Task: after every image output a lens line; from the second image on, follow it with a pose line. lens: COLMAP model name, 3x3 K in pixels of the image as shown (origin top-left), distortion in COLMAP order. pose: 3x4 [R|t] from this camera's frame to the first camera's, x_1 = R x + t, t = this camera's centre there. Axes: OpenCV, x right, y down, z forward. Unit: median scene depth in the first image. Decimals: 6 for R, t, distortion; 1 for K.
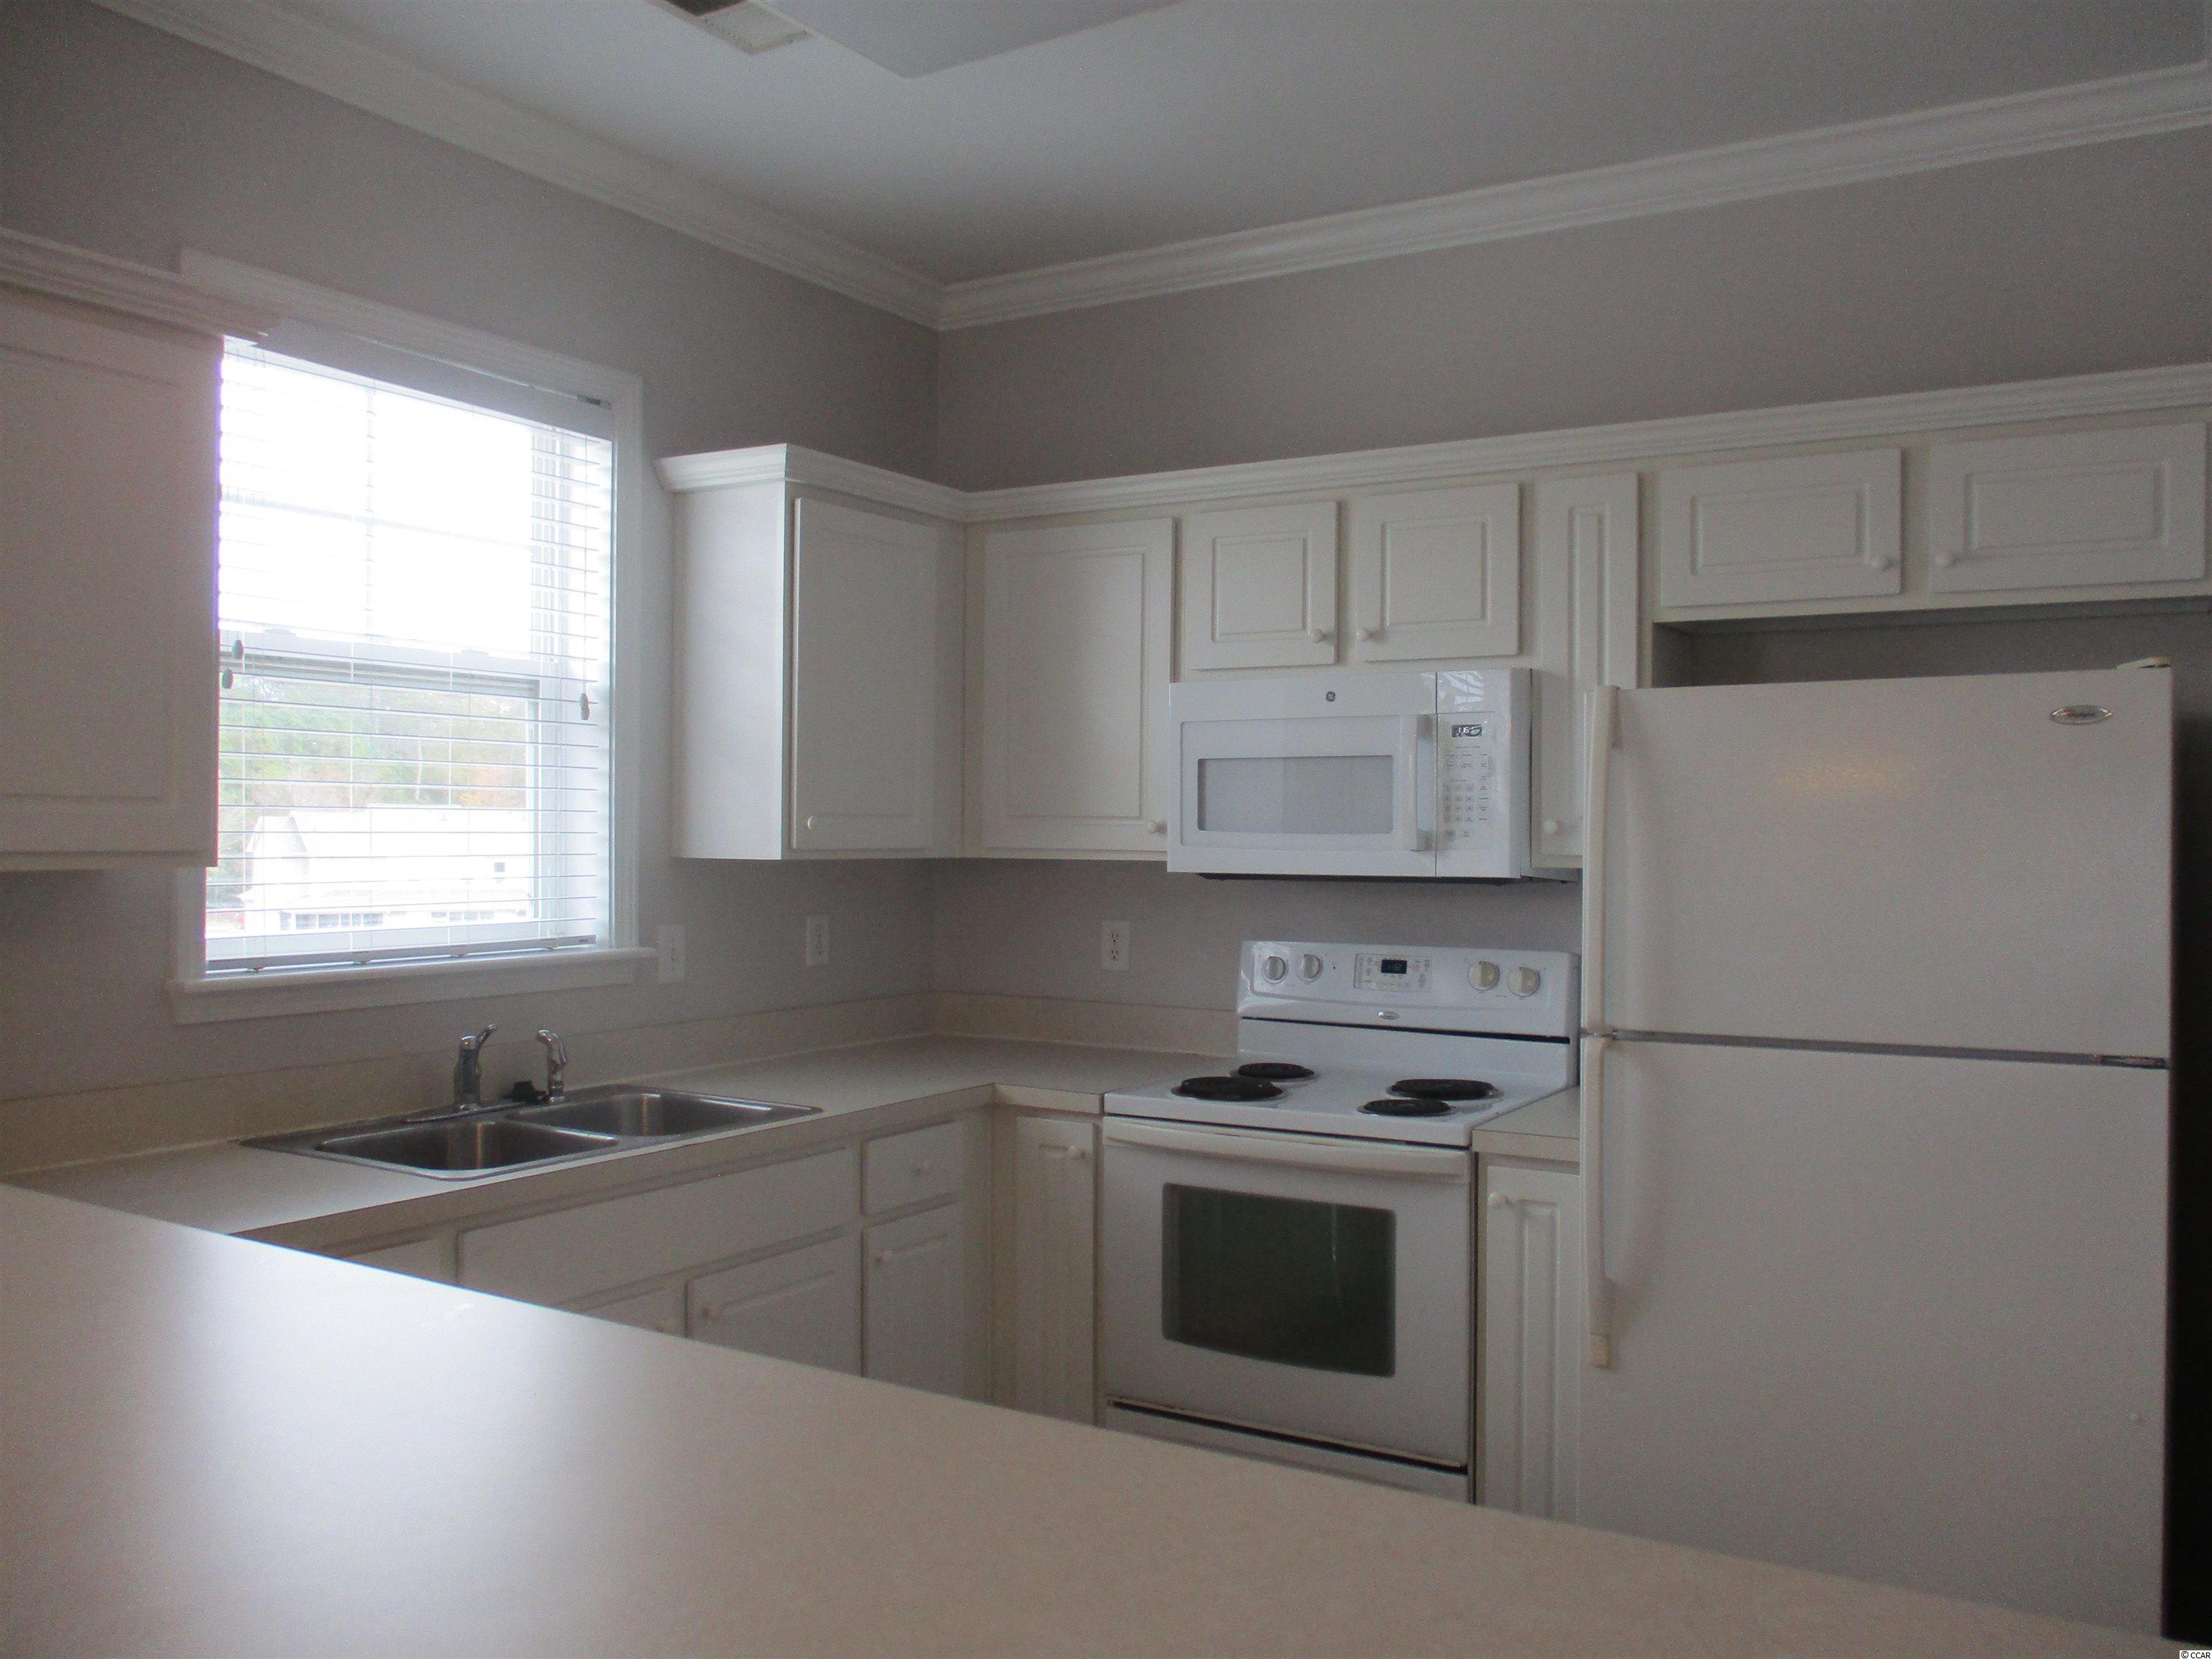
lens RADIAL K [[1867.0, 0, 1106.0], [0, 1867.0, 829.5], [0, 0, 1]] dist [0.003829, 0.000792]
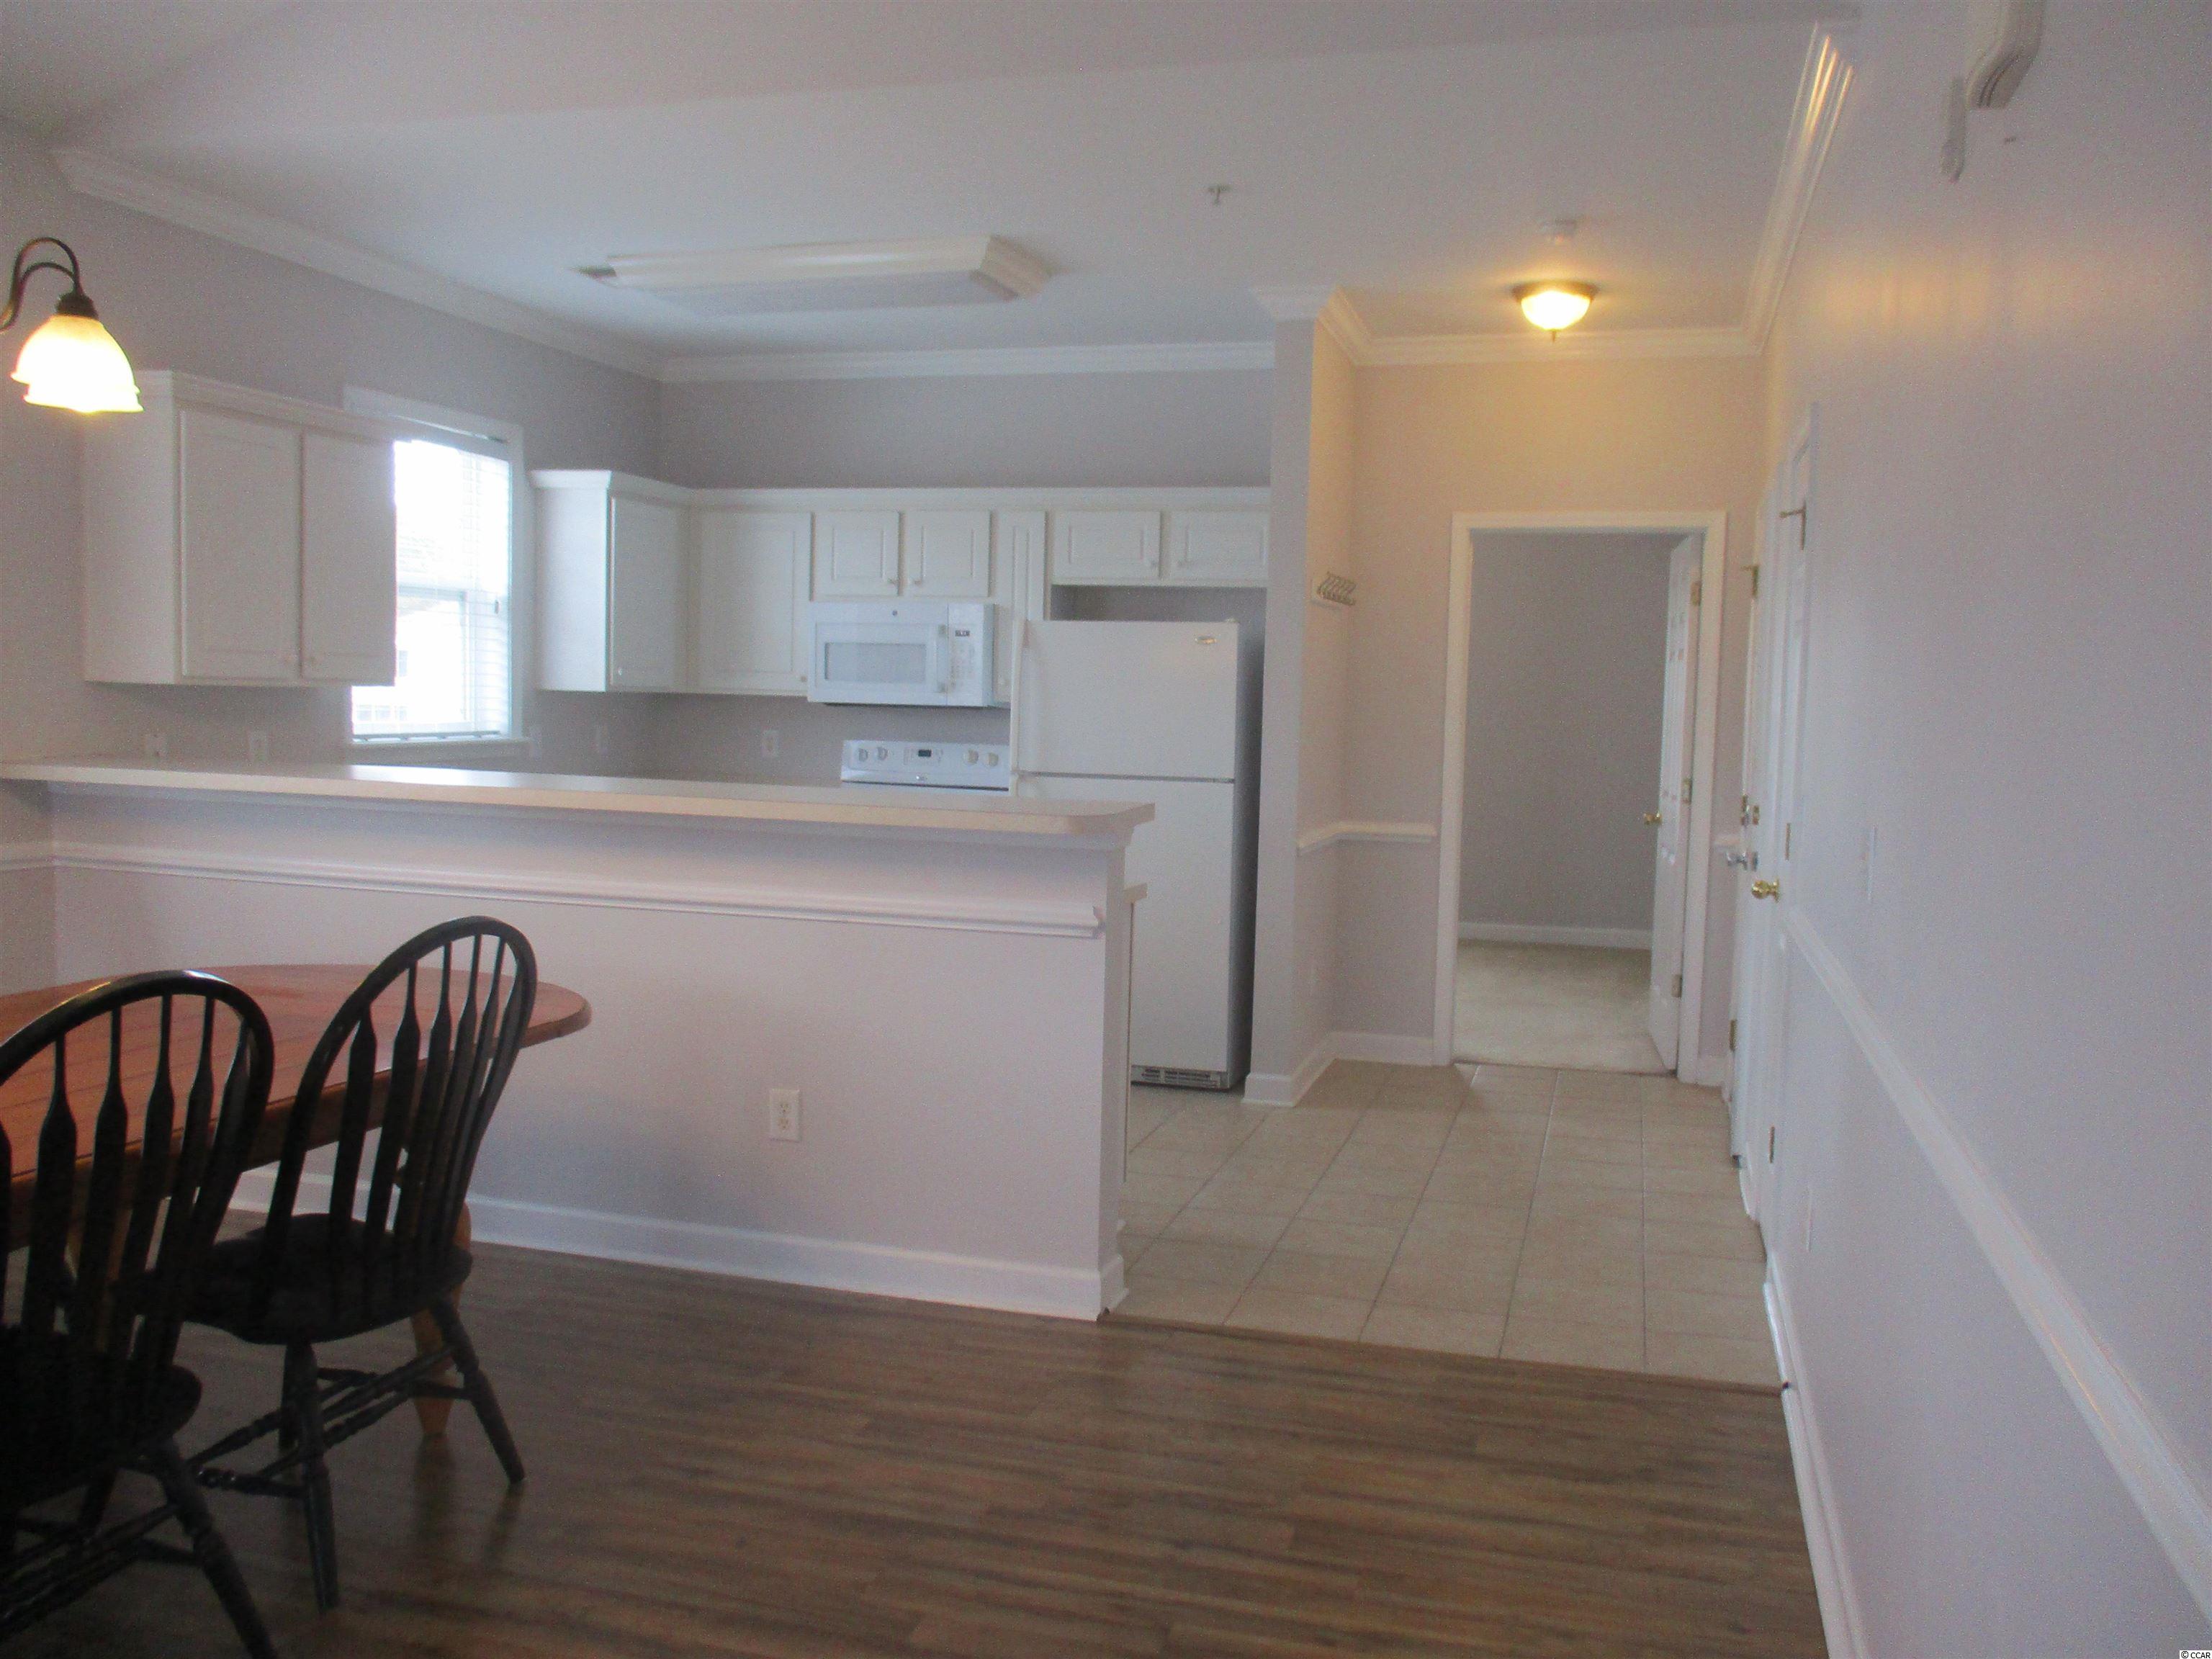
lens RADIAL K [[1806.5, 0, 1118.0], [0, 1806.5, 864.6], [0, 0, 1]] dist [-0.023945, -0.003353]
pose [[0.963590, -0.006651, 0.267301, -0.163287], [-0.020212, 0.995019, 0.097619, 0.002065], [-0.266619, -0.099467, 0.958656, -0.912000]]
